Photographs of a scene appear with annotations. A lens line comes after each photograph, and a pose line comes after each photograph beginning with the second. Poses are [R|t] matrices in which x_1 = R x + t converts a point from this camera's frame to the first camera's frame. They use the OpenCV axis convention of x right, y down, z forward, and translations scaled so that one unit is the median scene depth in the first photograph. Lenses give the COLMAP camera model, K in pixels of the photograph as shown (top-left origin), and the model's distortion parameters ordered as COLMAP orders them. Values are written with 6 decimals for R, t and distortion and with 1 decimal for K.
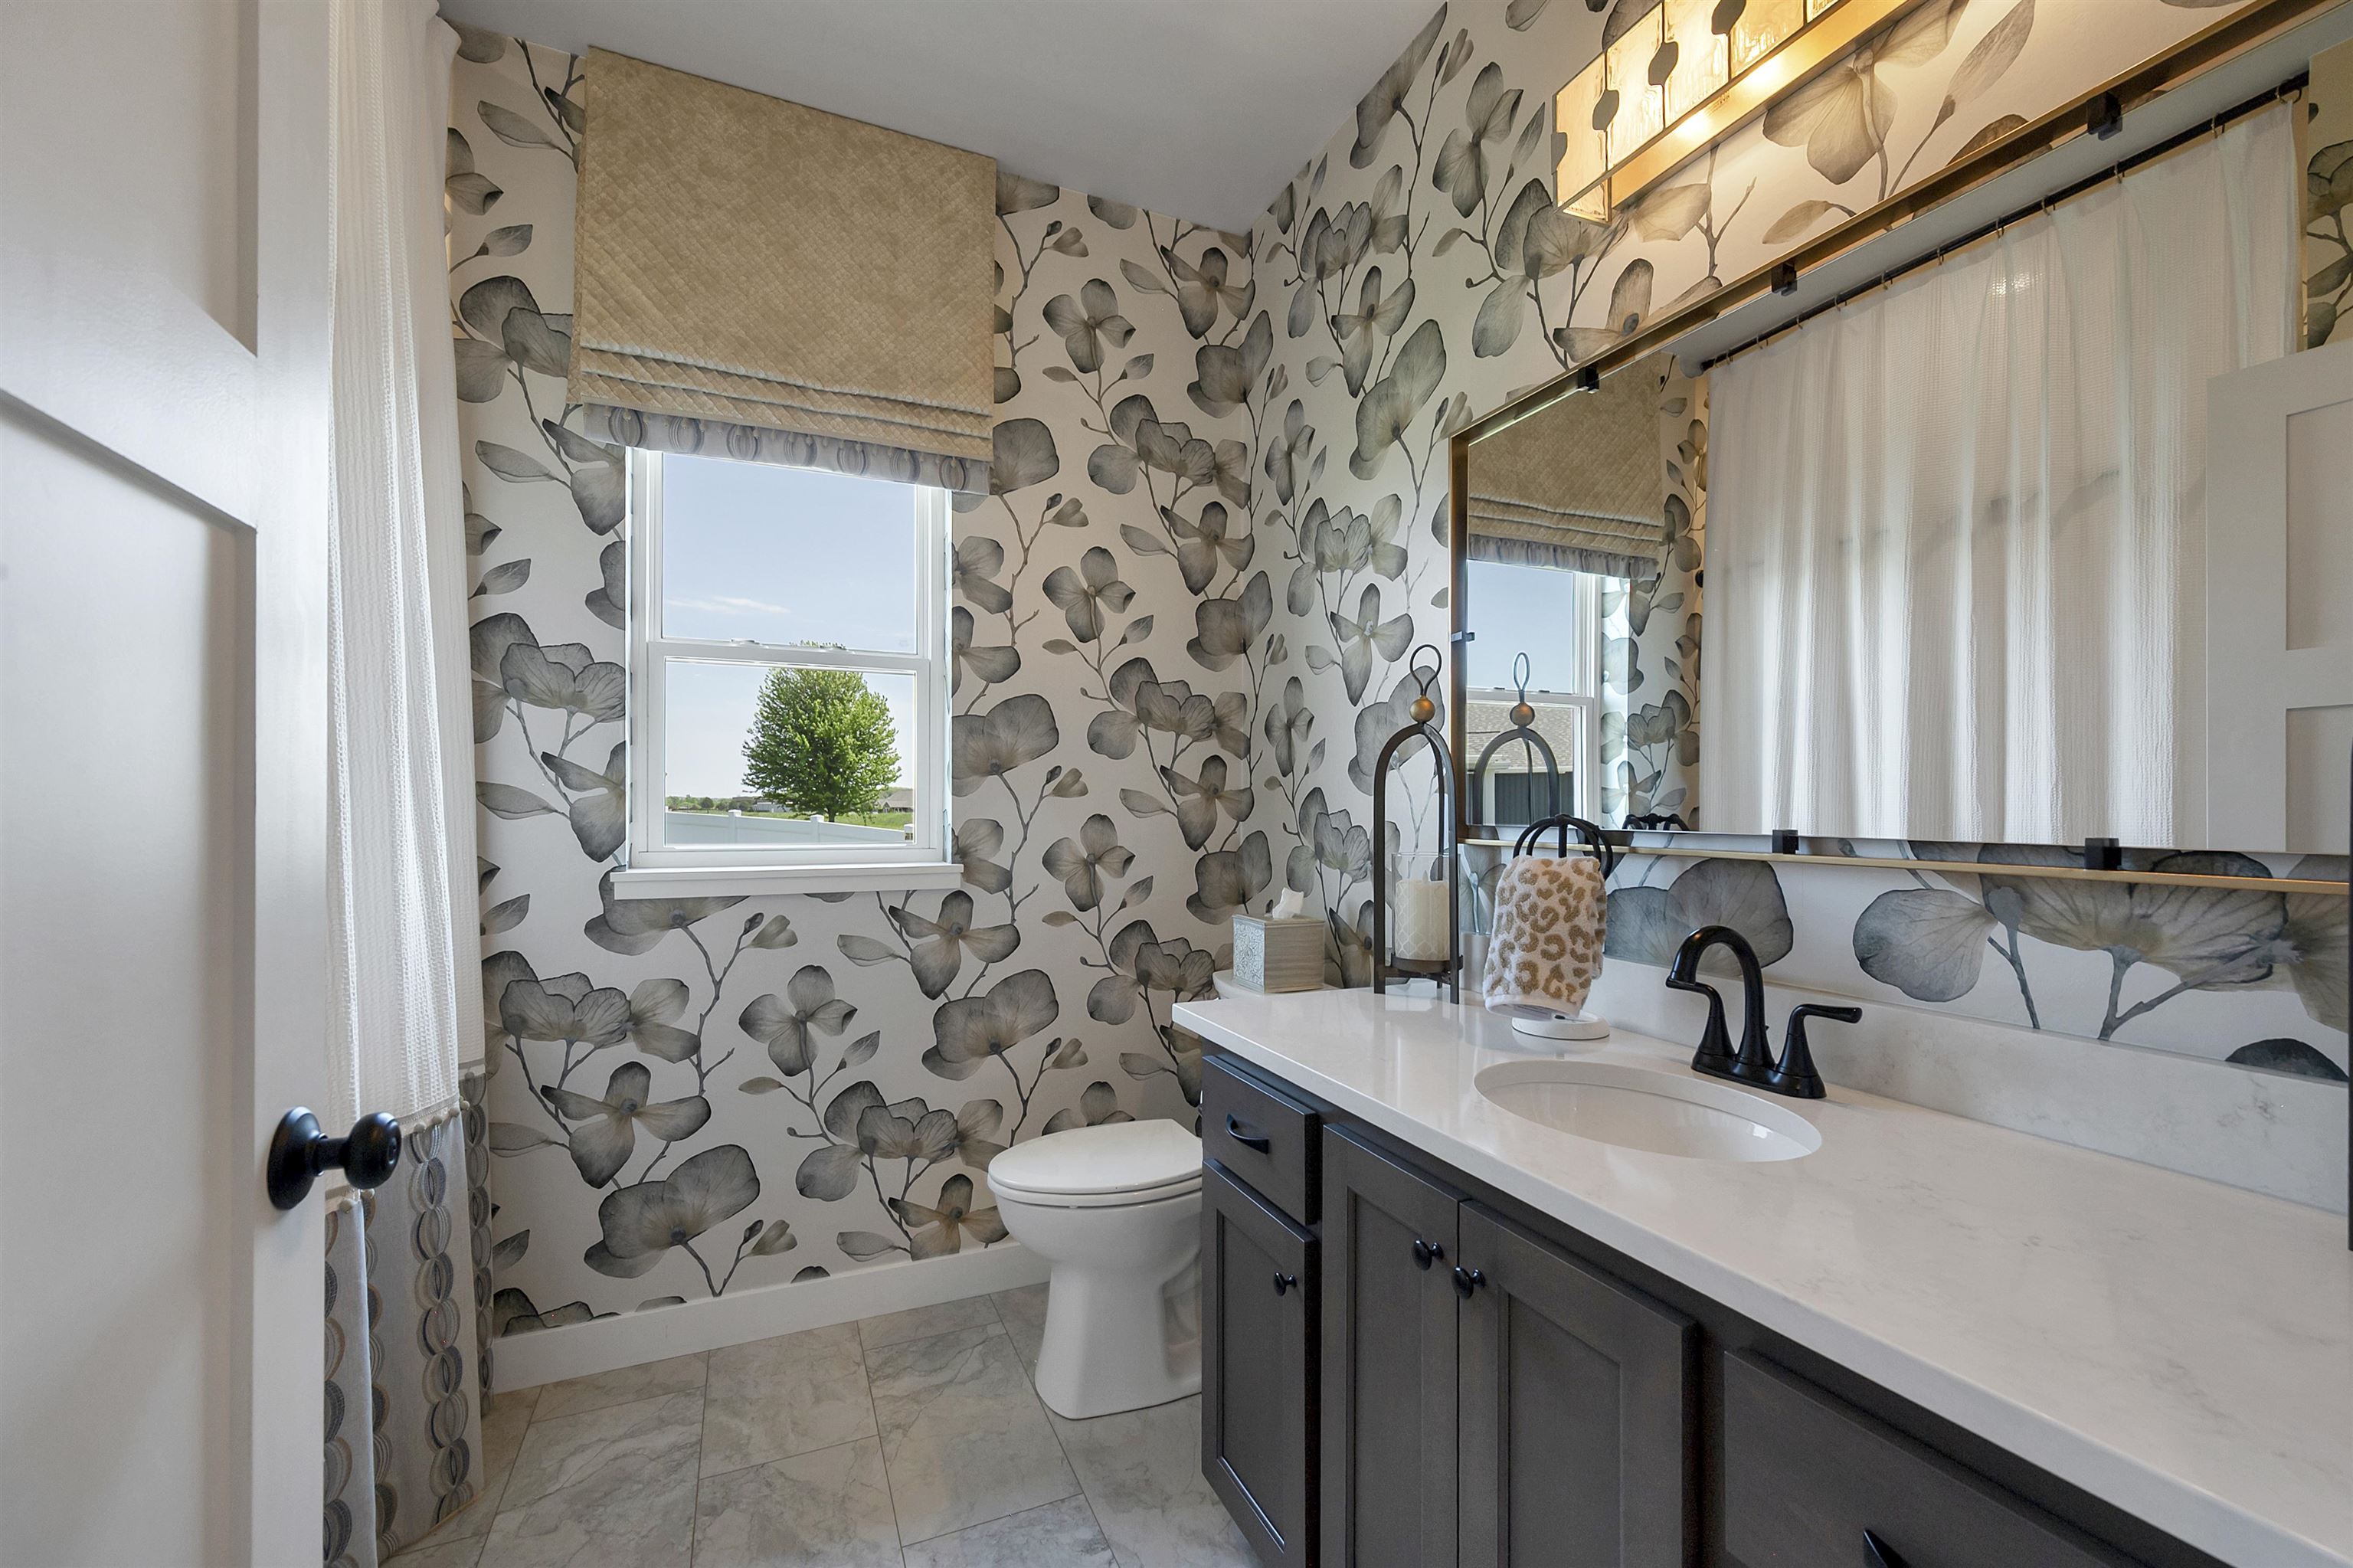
lens RADIAL K [[960.4, 0, 1167.2], [0, 960.4, 809.9], [0, 0, 1]] dist [-0.000066, -0.000343]
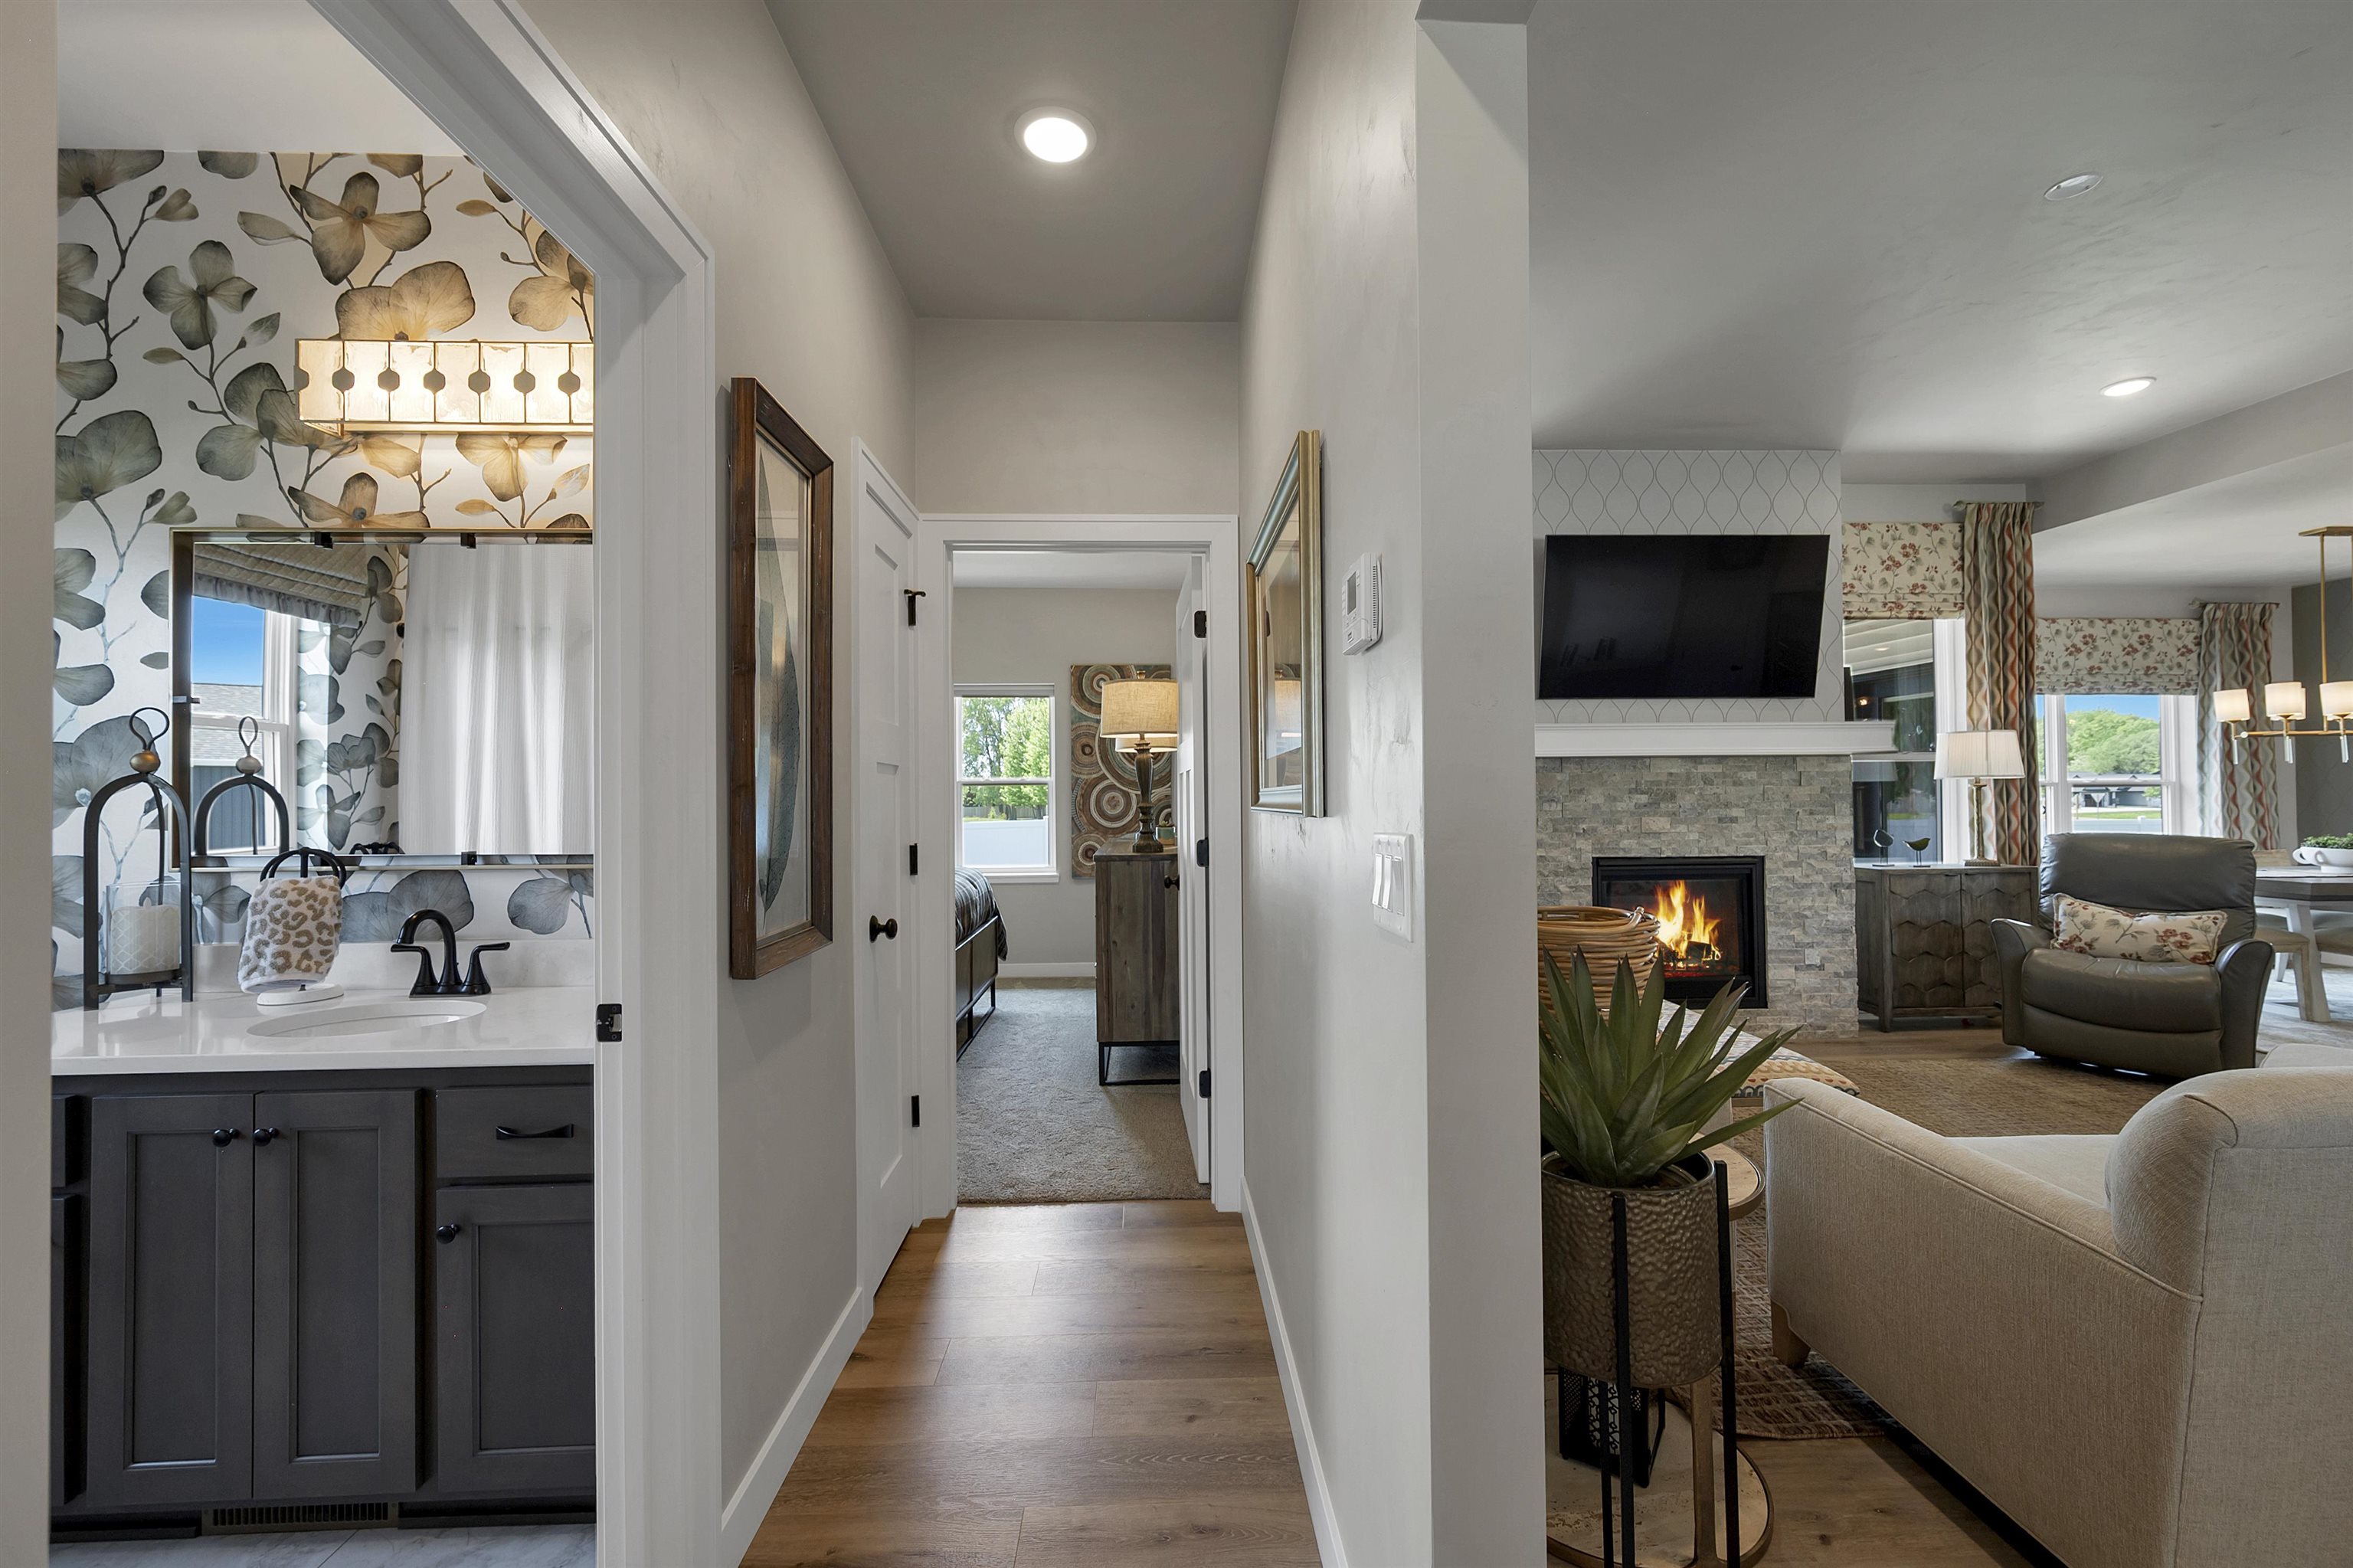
lens RADIAL K [[927.2, 0, 1176.5], [0, 927.2, 784.0], [0, 0, 1]] dist [0.002320, -0.000188]
pose [[0.349459, 0.009256, 0.936906, -0.451029], [0.011026, 0.999841, -0.013990, -0.058127], [-0.936887, 0.015219, 0.349302, -0.733017]]
